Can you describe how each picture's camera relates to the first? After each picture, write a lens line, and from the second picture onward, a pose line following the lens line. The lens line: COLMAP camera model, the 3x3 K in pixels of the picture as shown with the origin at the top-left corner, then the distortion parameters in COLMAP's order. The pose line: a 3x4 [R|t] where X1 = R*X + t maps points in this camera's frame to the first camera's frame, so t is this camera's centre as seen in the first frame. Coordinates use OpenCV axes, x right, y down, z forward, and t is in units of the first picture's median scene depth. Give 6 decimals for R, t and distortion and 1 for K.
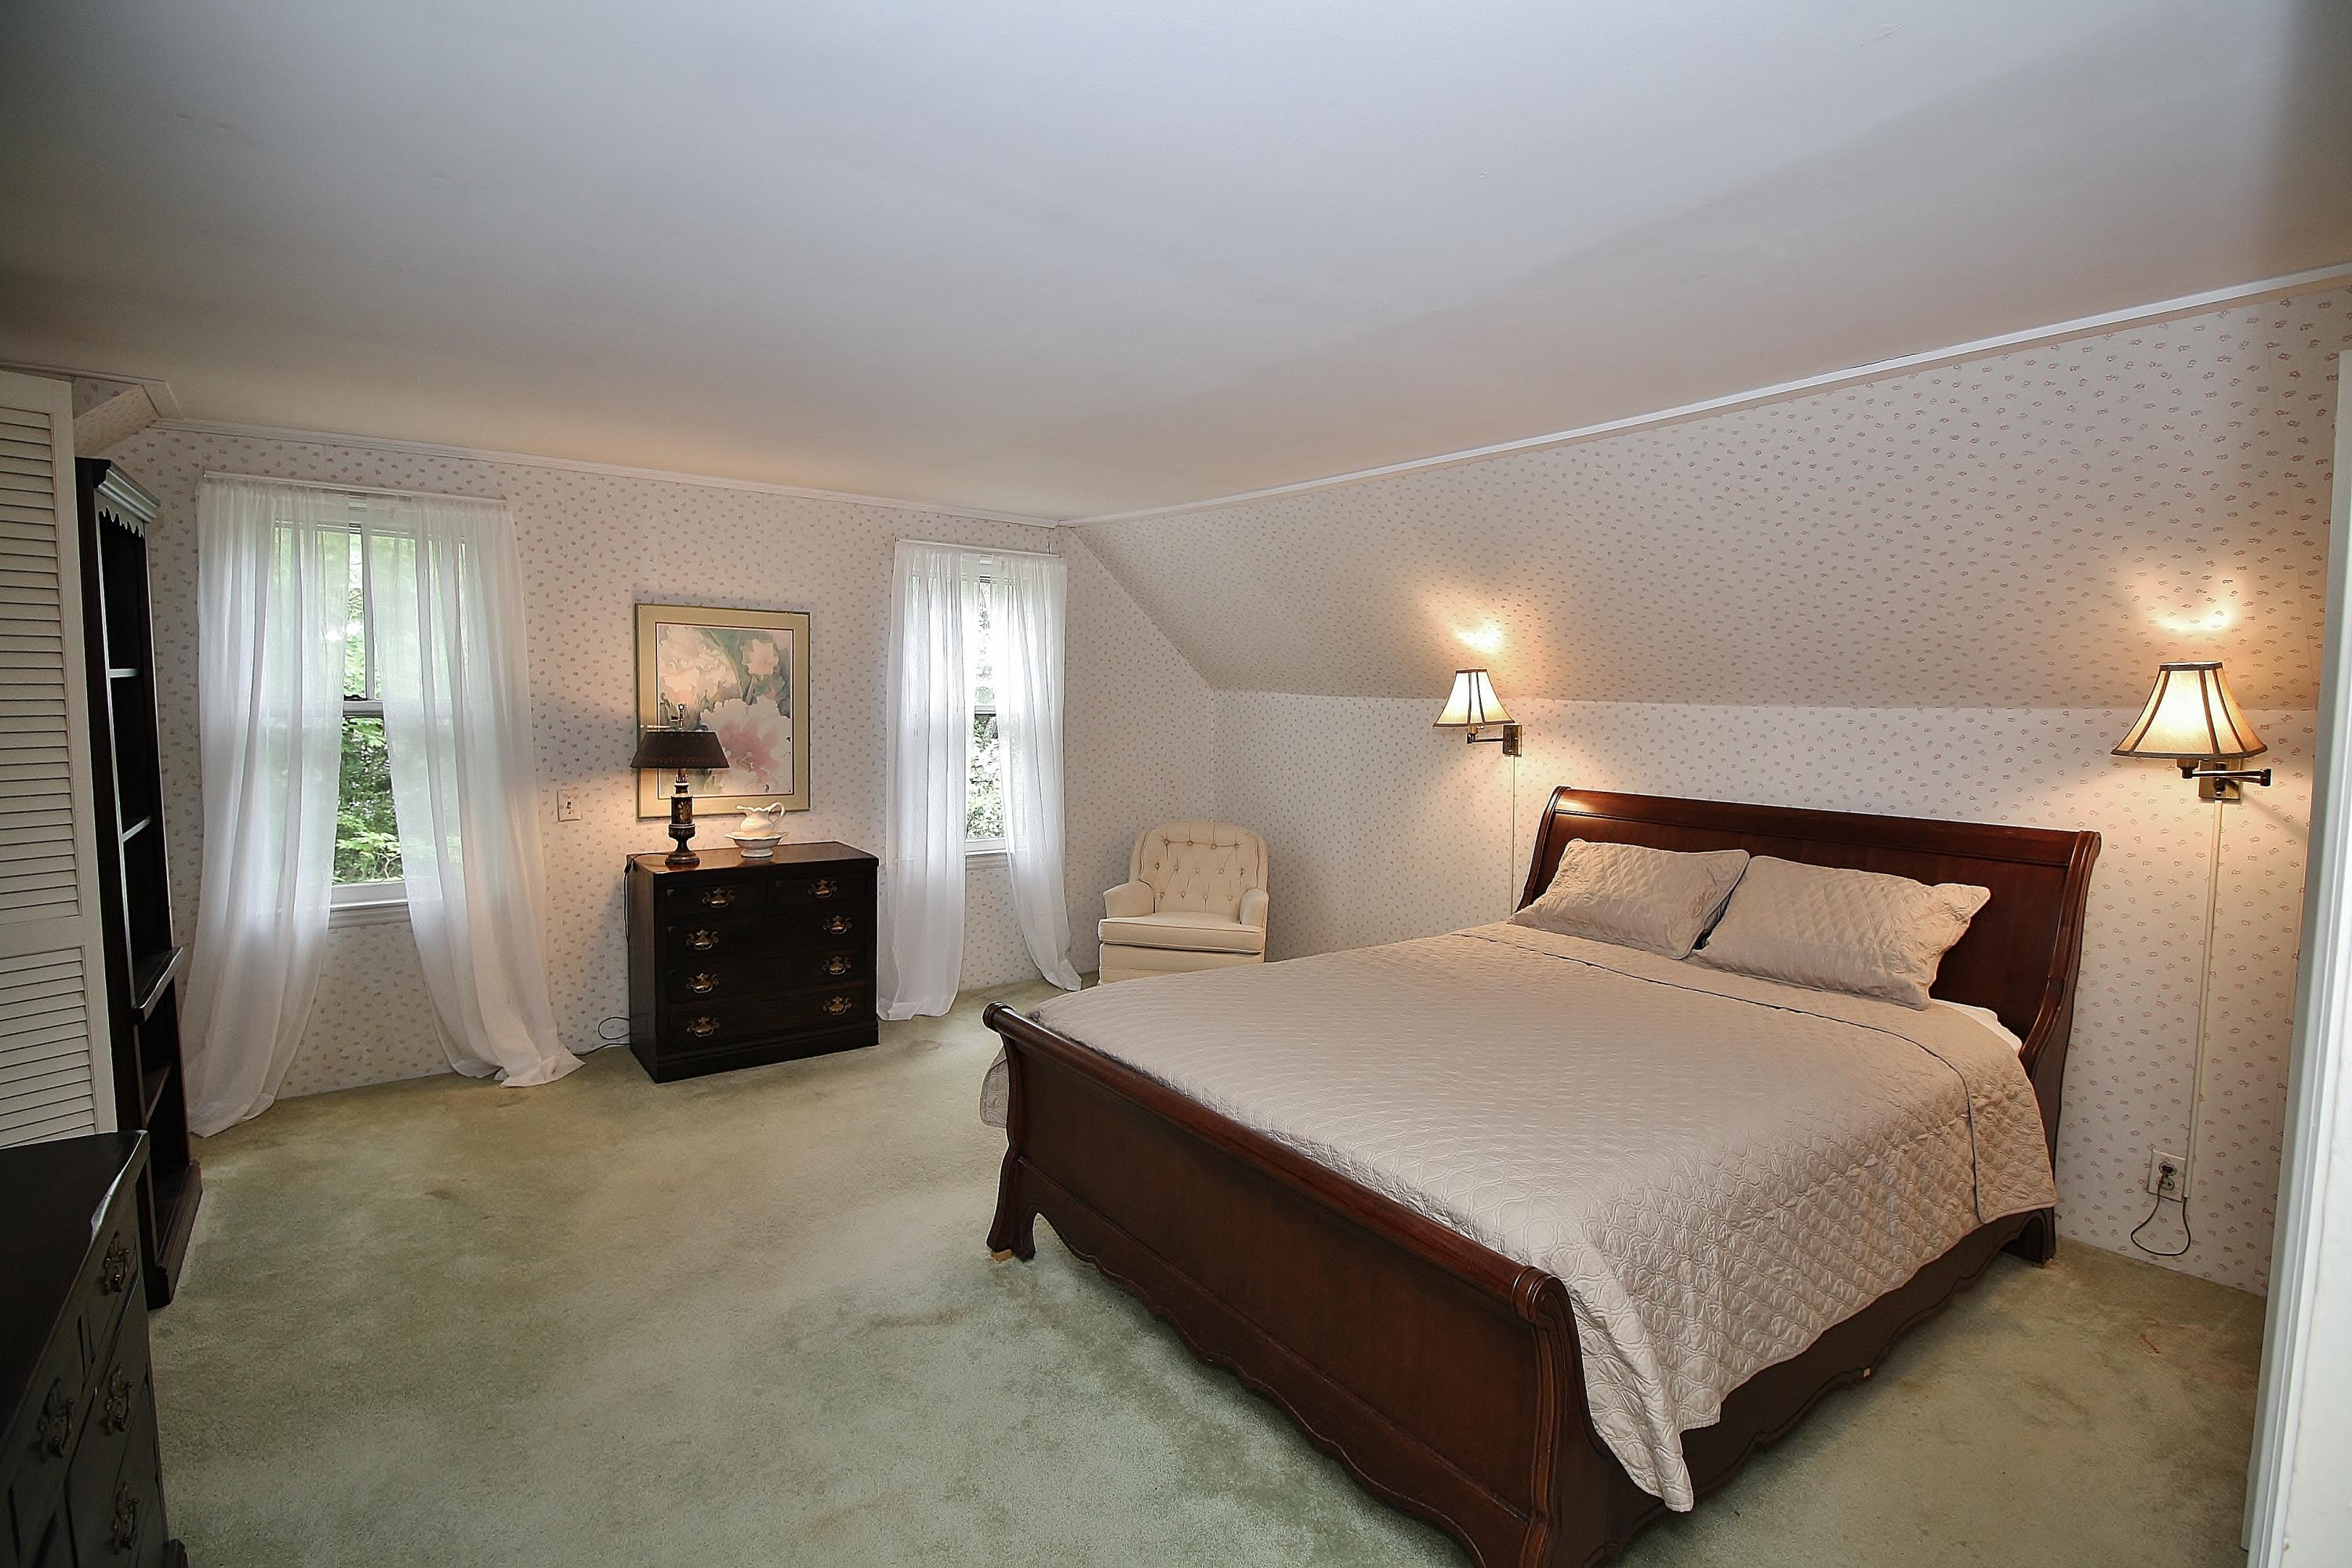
lens RADIAL K [[1106.6, 0, 1183.9], [0, 1106.6, 781.0], [0, 0, 1]] dist [0.000505, -0.014129]
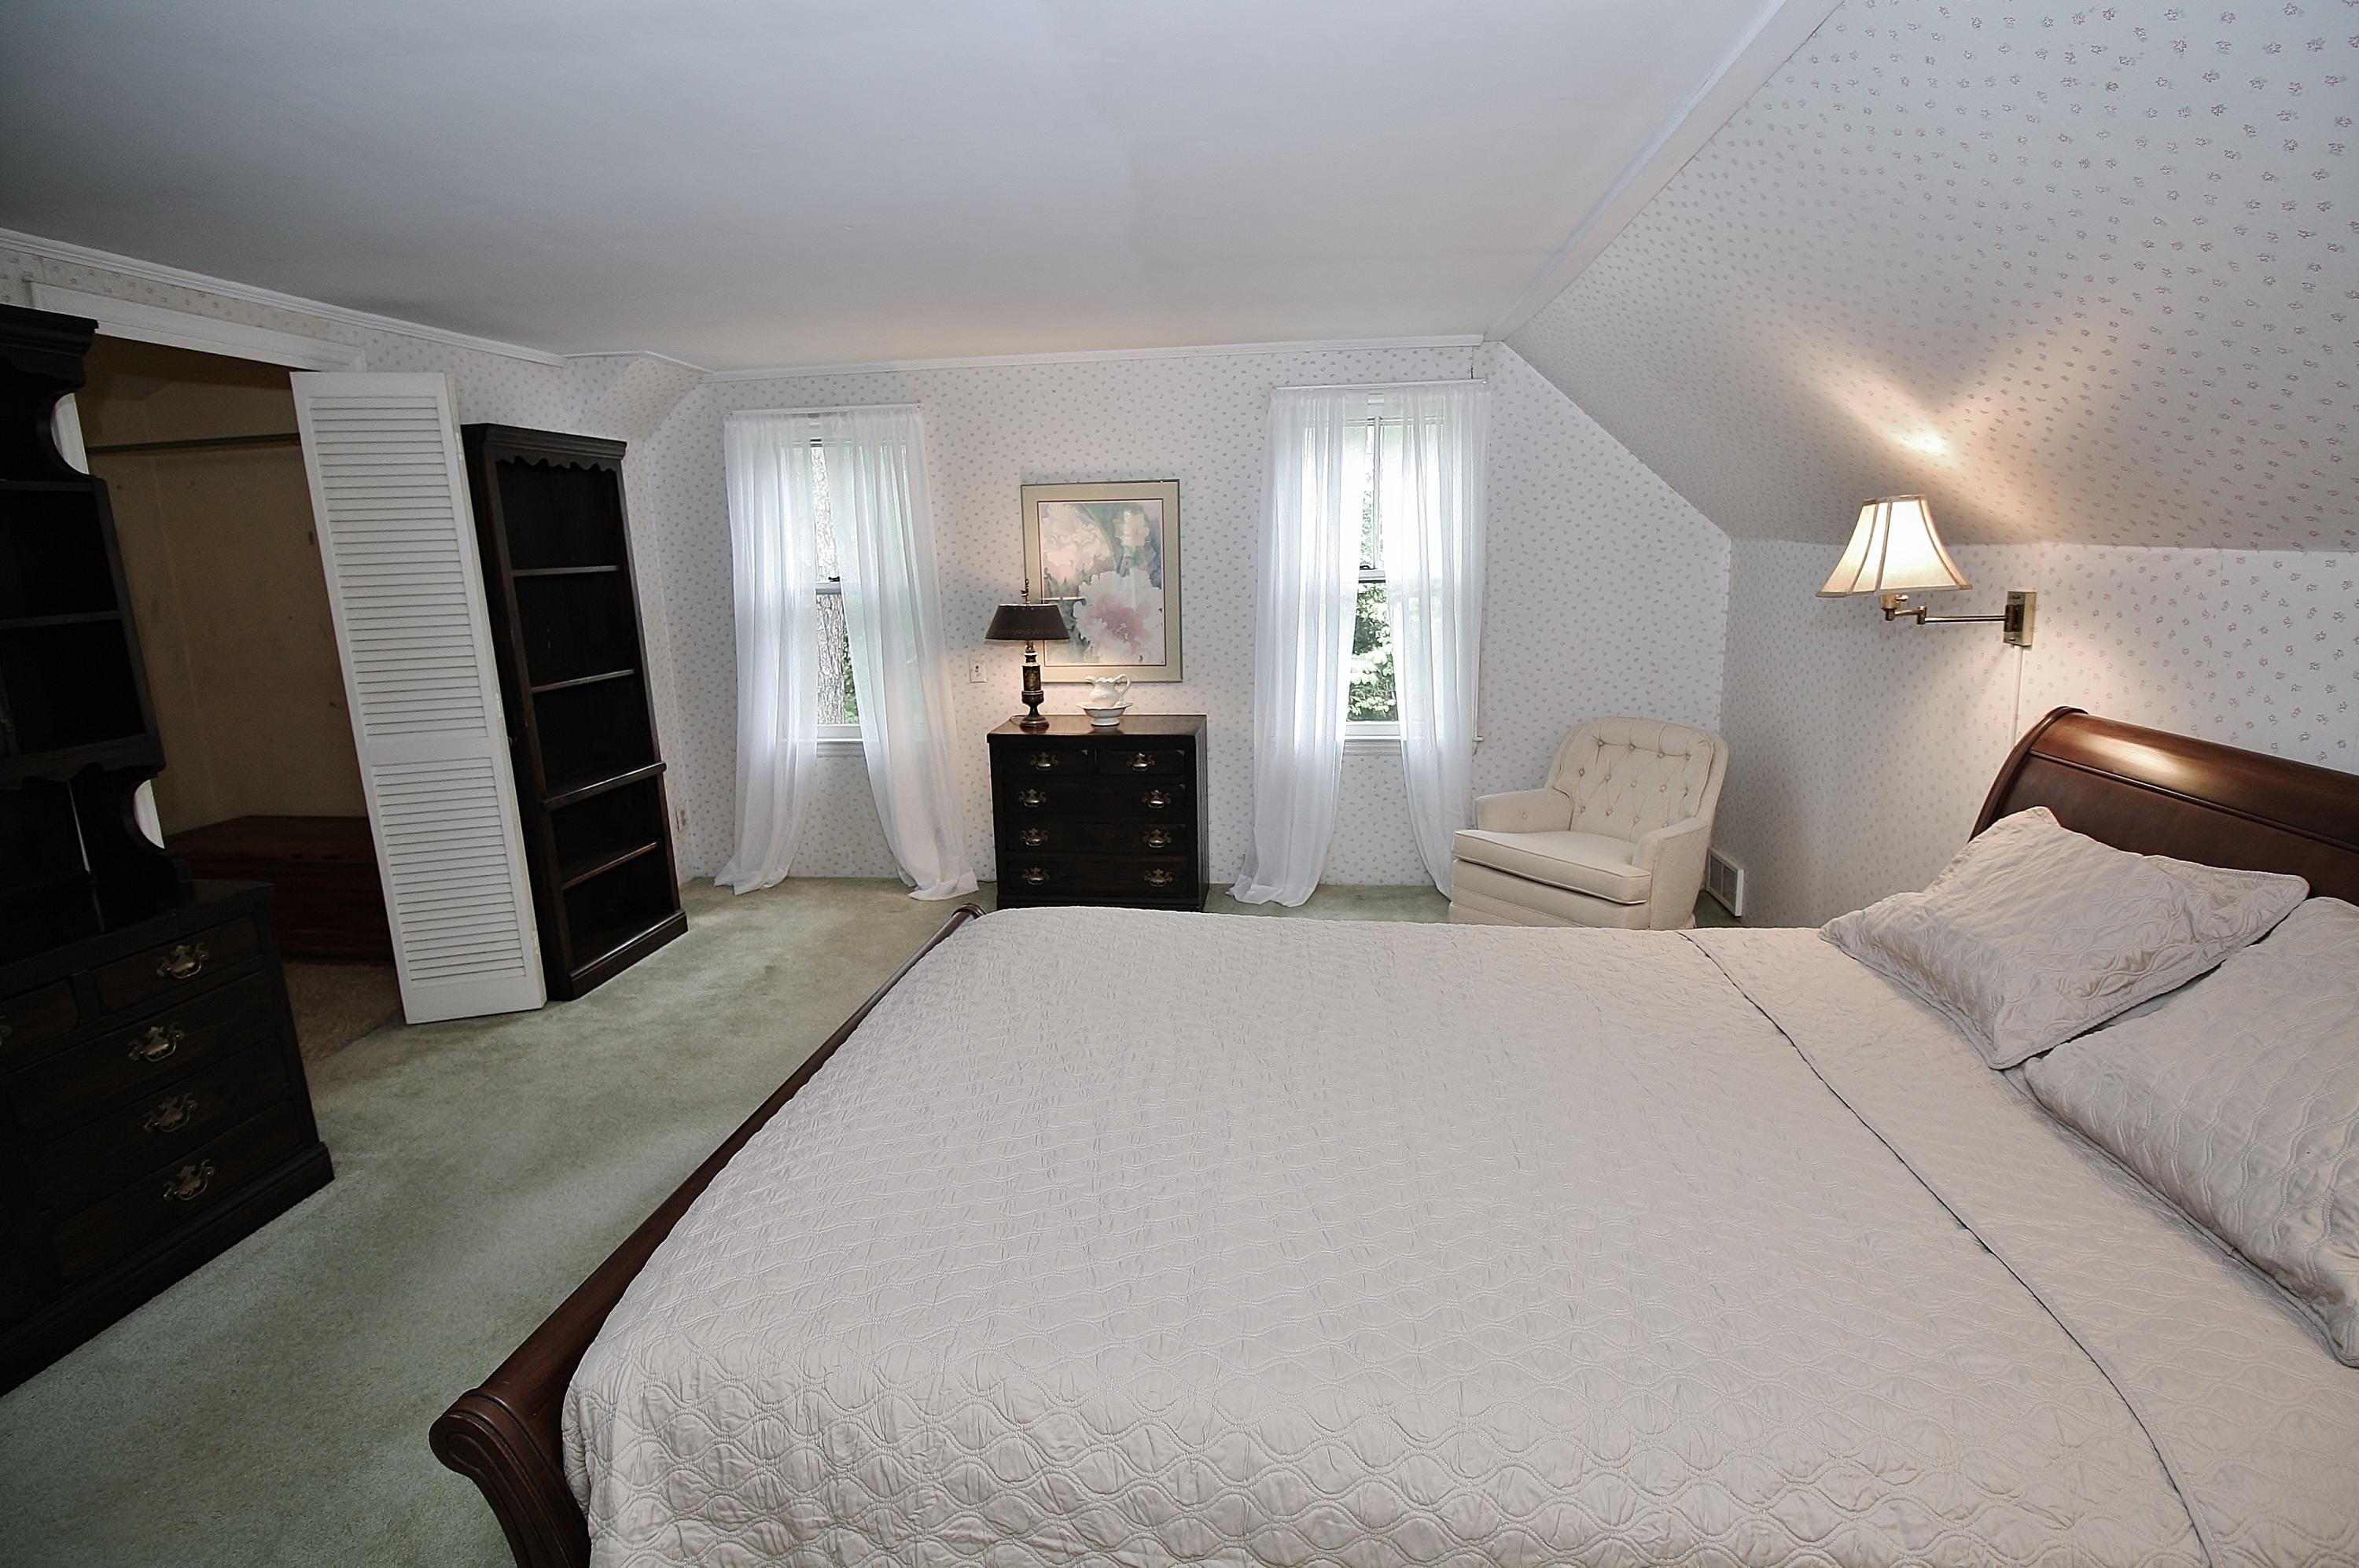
lens RADIAL K [[1109.9, 0, 1187.4], [0, 1109.9, 781.0], [0, 0, 1]] dist [0.000505, -0.014129]
pose [[0.719373, 0.109134, -0.685997, 0.394269], [-0.020015, 0.990427, 0.136577, -0.024036], [0.694335, -0.084519, 0.714671, 0.300827]]
